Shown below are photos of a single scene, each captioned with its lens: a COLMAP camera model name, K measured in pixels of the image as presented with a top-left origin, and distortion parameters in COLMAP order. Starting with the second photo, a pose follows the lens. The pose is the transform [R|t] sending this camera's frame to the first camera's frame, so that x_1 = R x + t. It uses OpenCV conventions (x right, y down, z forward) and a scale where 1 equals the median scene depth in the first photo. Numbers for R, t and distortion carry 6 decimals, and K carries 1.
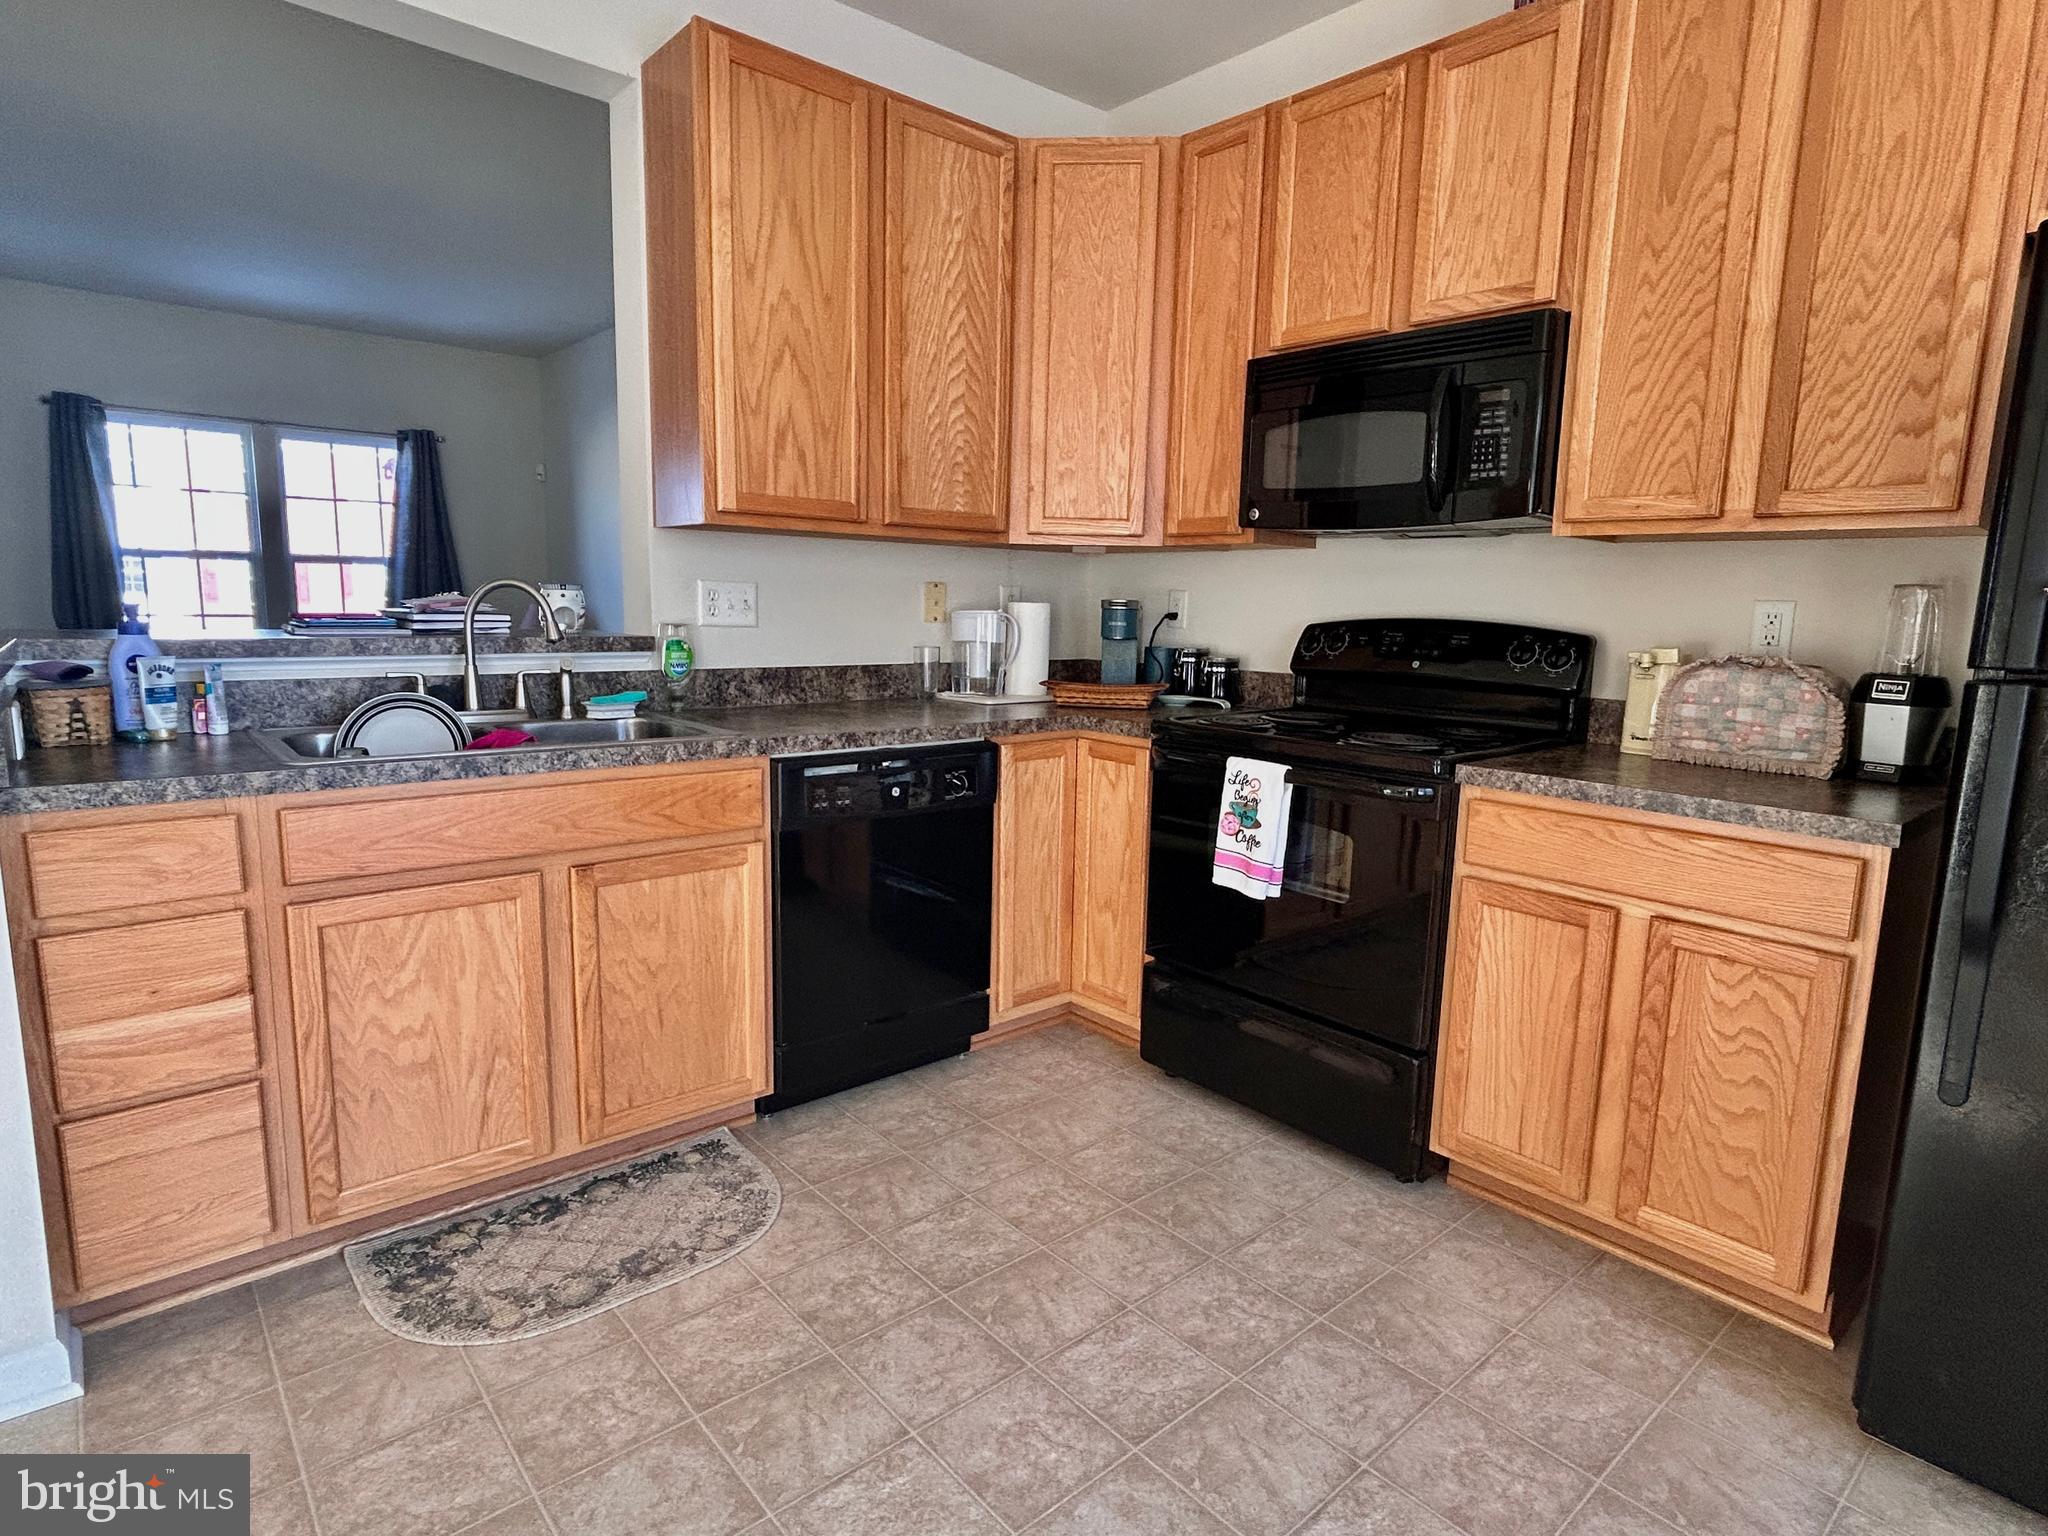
lens RADIAL K [[1093.2, 0, 1024.0], [0, 1093.2, 768.0], [0, 0, 1]] dist [0.000812, -0.000852]
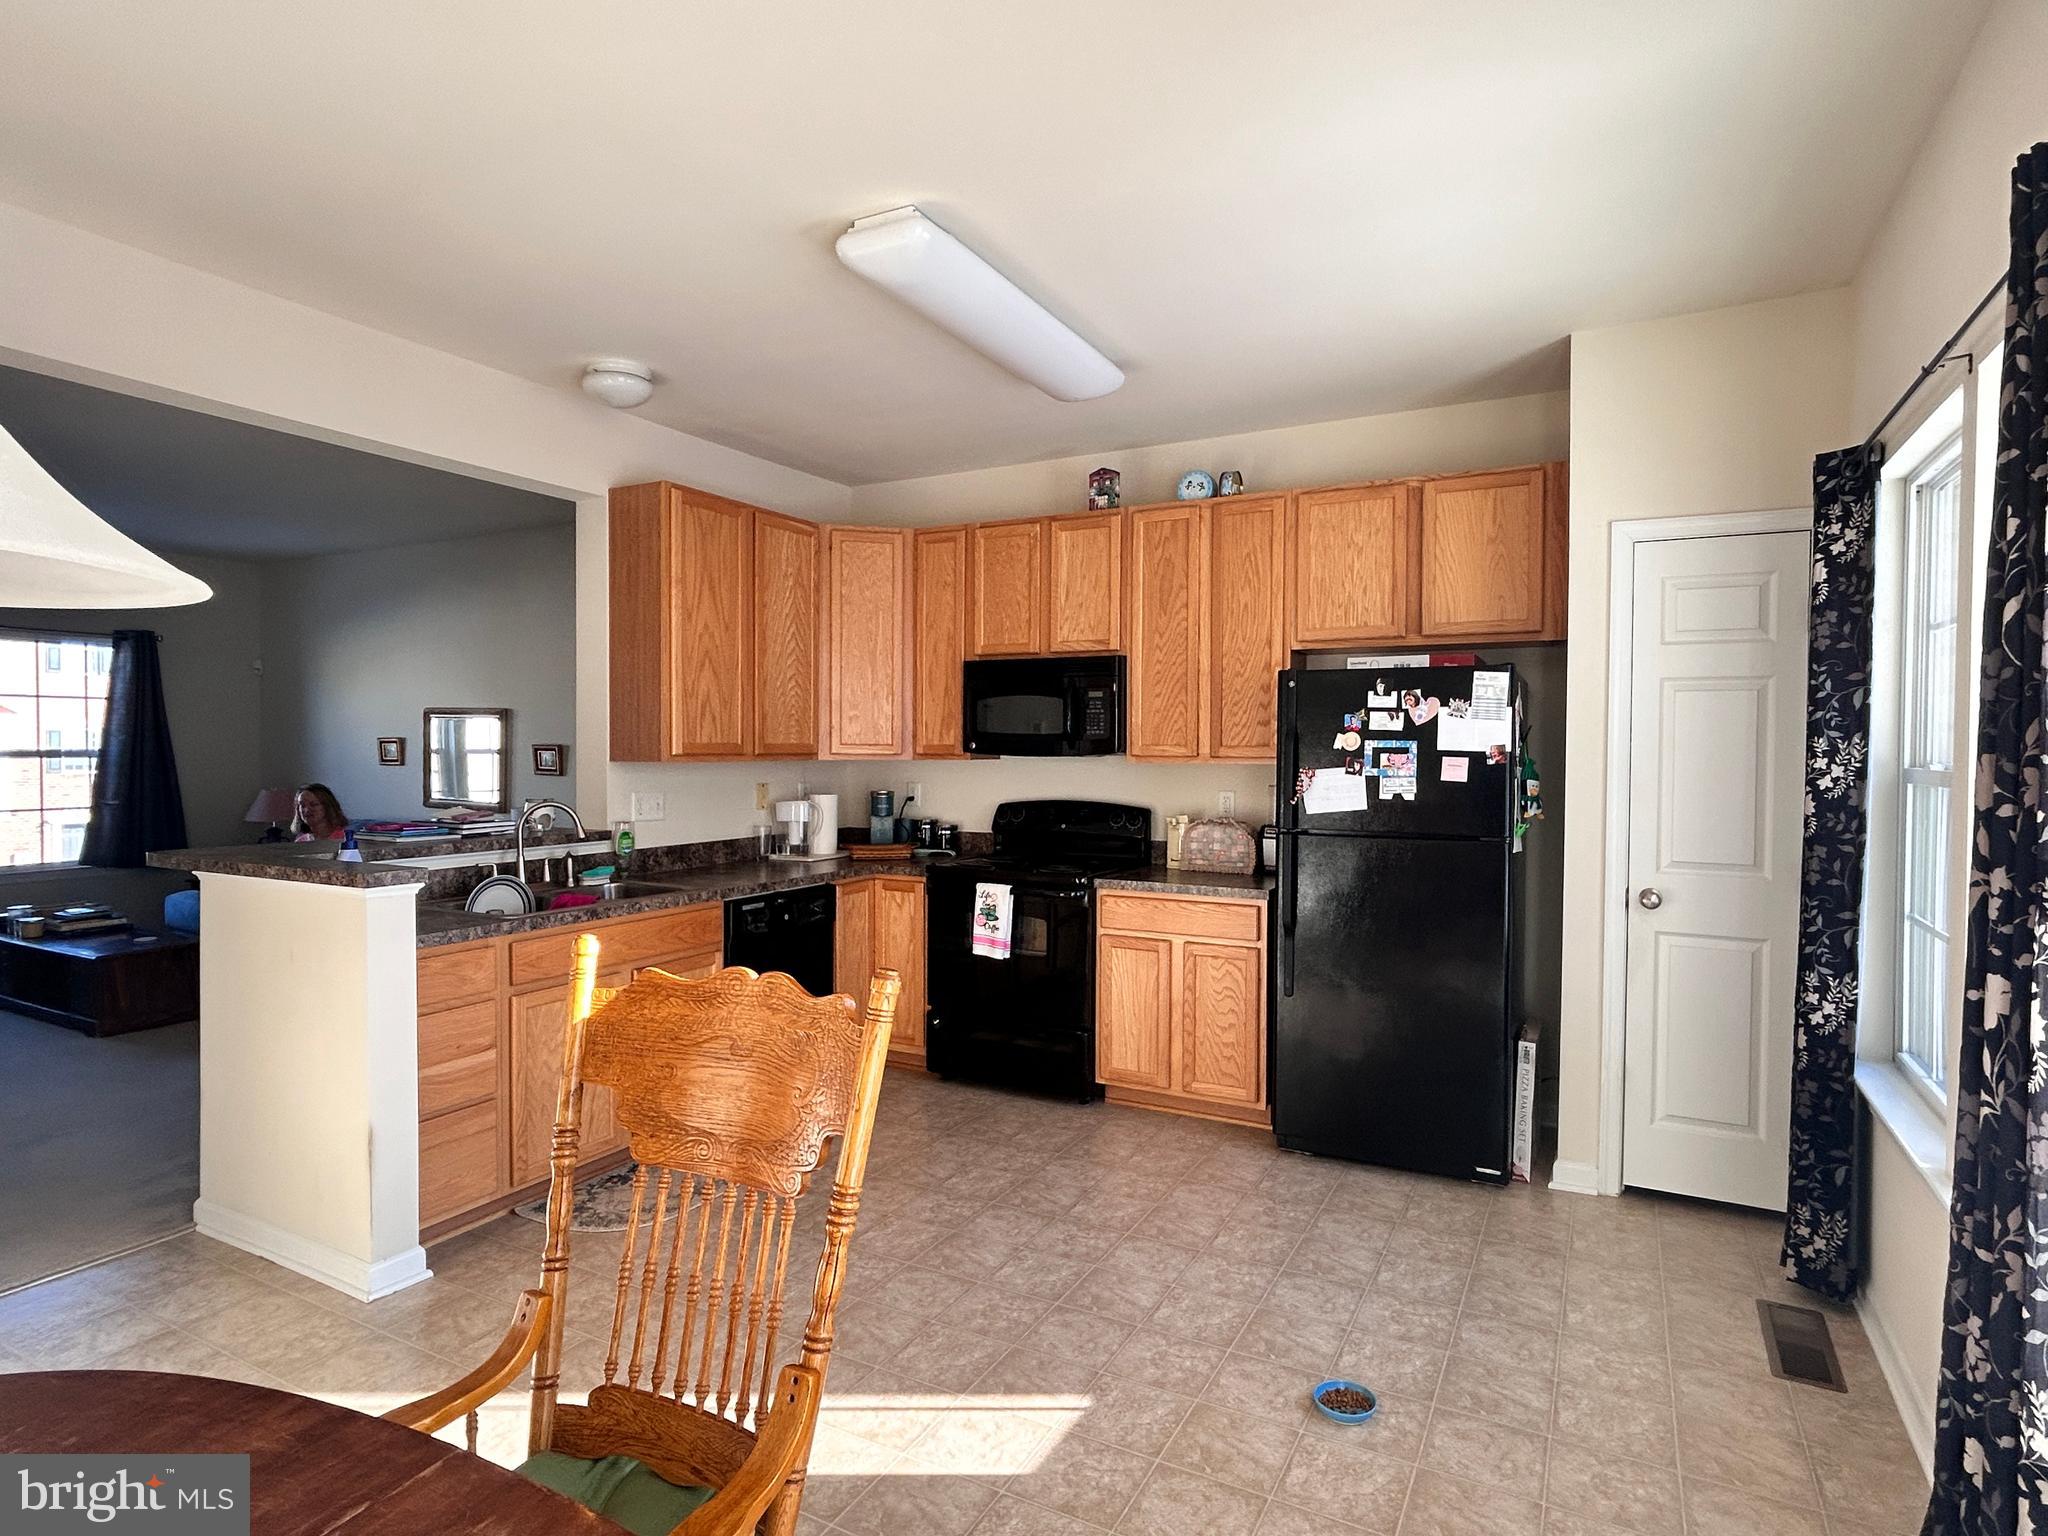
lens RADIAL K [[1093.2, 0, 1024.0], [0, 1093.2, 768.0], [0, 0, 1]] dist [0.000812, -0.000852]
pose [[0.935323, -0.027055, 0.352758, -0.350693], [0.072101, 0.990724, -0.115187, 0.014170], [-0.346369, 0.133172, 0.928598, -0.694184]]
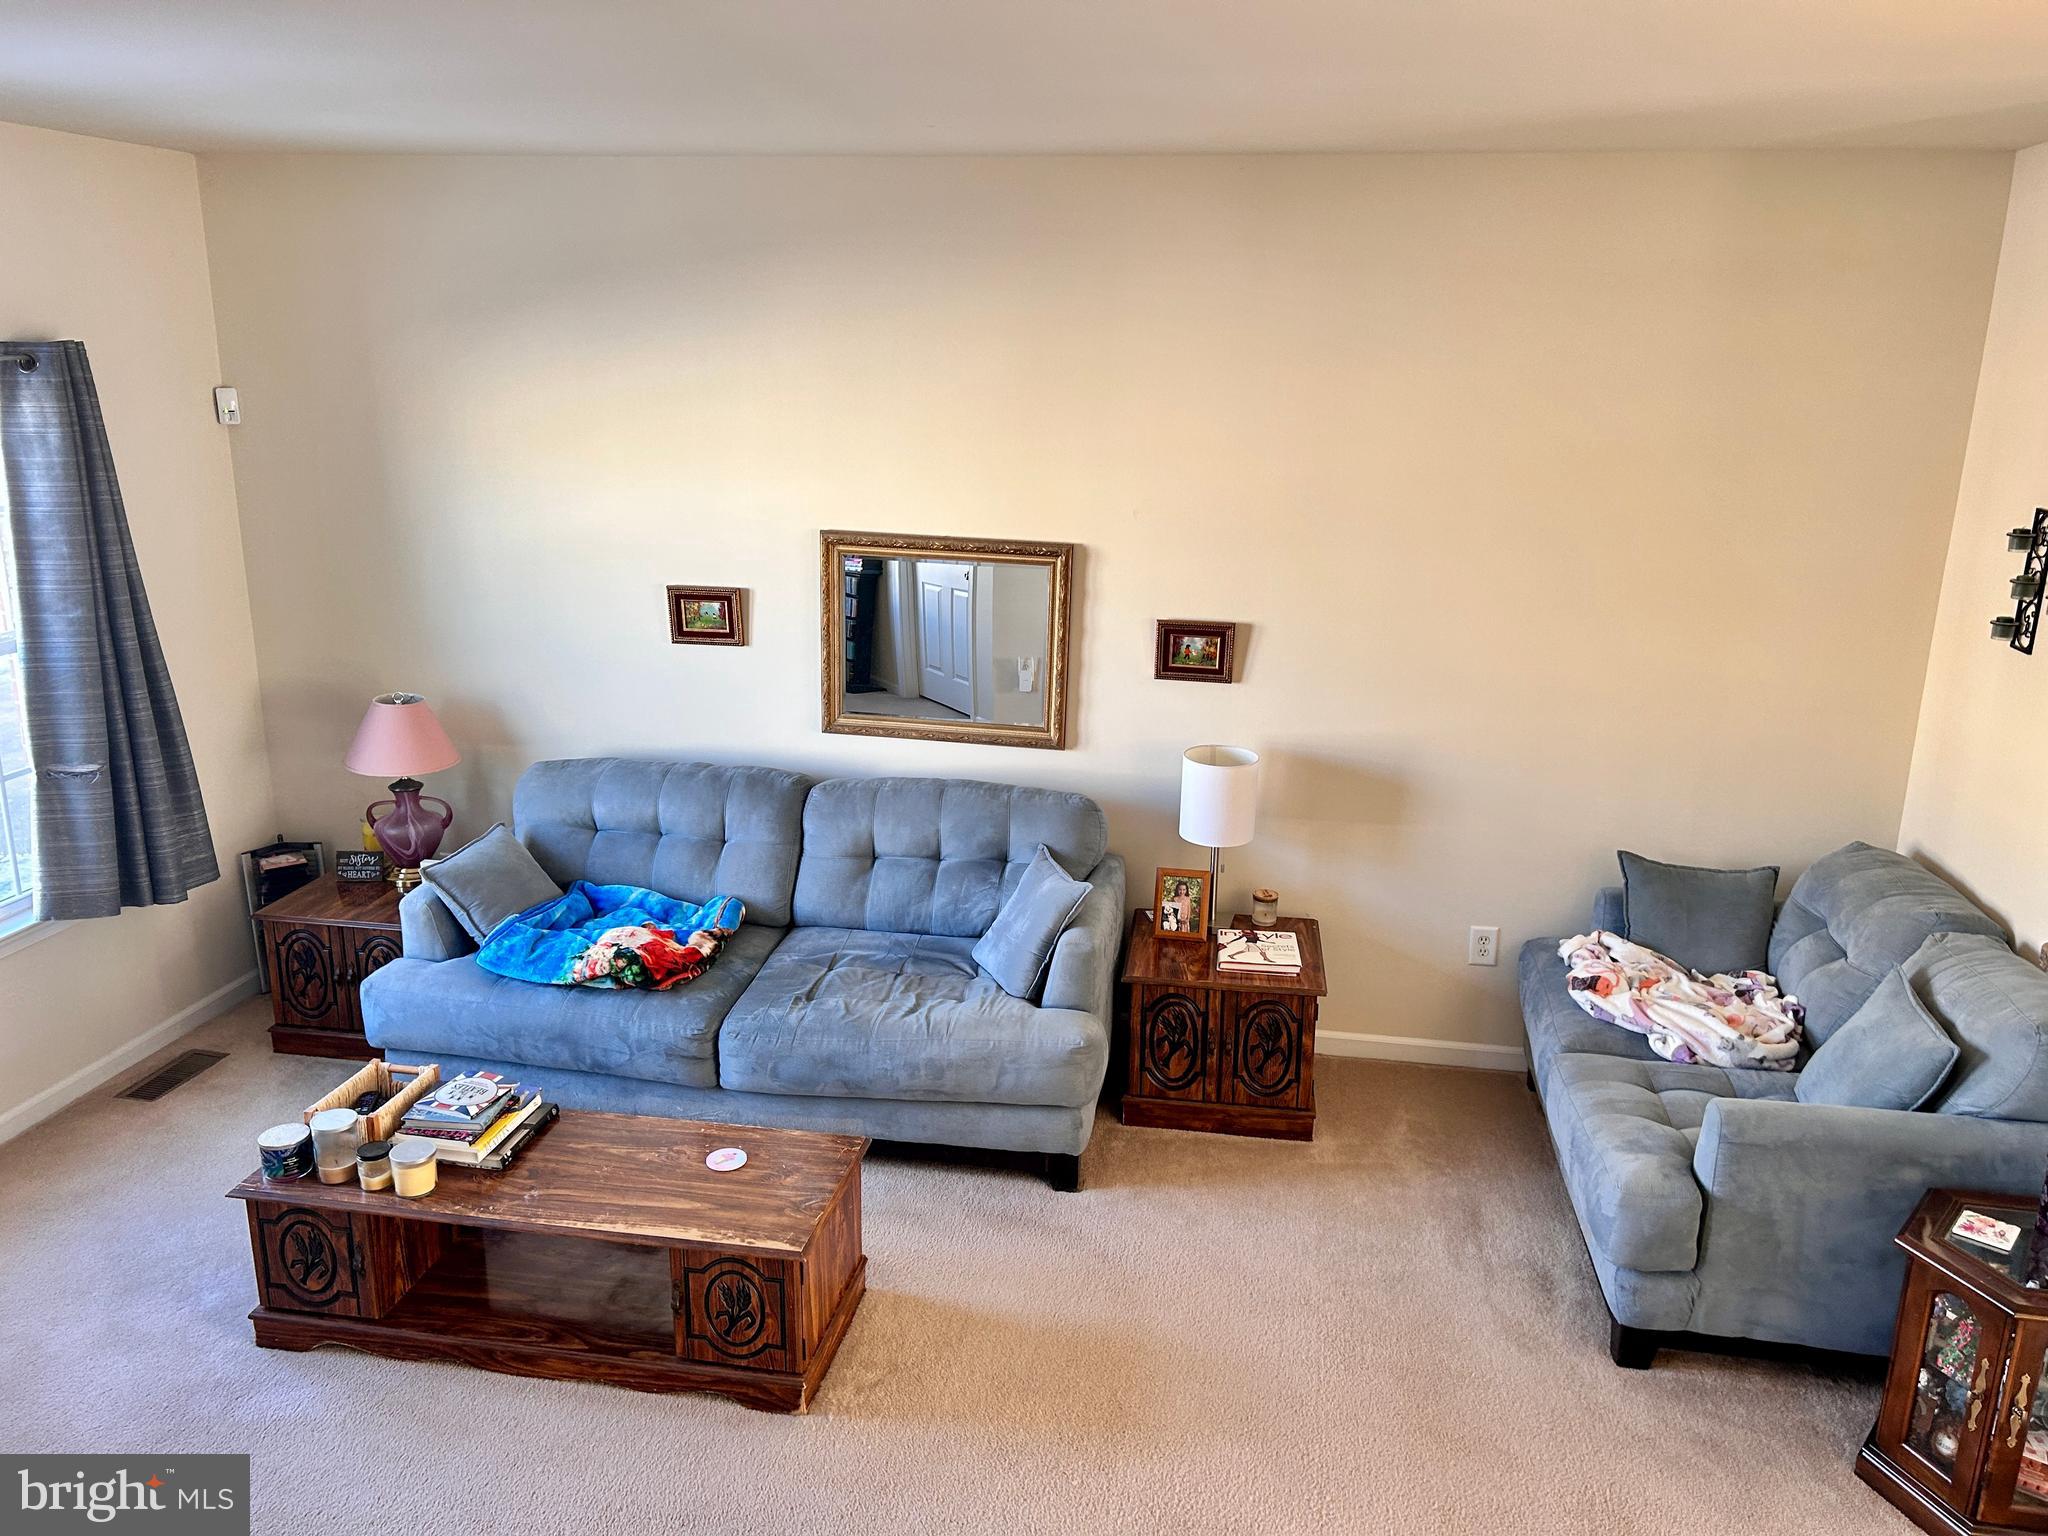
lens RADIAL K [[1541.2, 0, 1024.0], [0, 1541.2, 768.0], [0, 0, 1]] dist [0.143350, -0.235356]
pose [[0.776909, -0.175486, 0.604663, -1.779844], [0.104607, 0.983001, 0.150882, -0.538280], [-0.620862, -0.053969, 0.782060, 0.743192]]
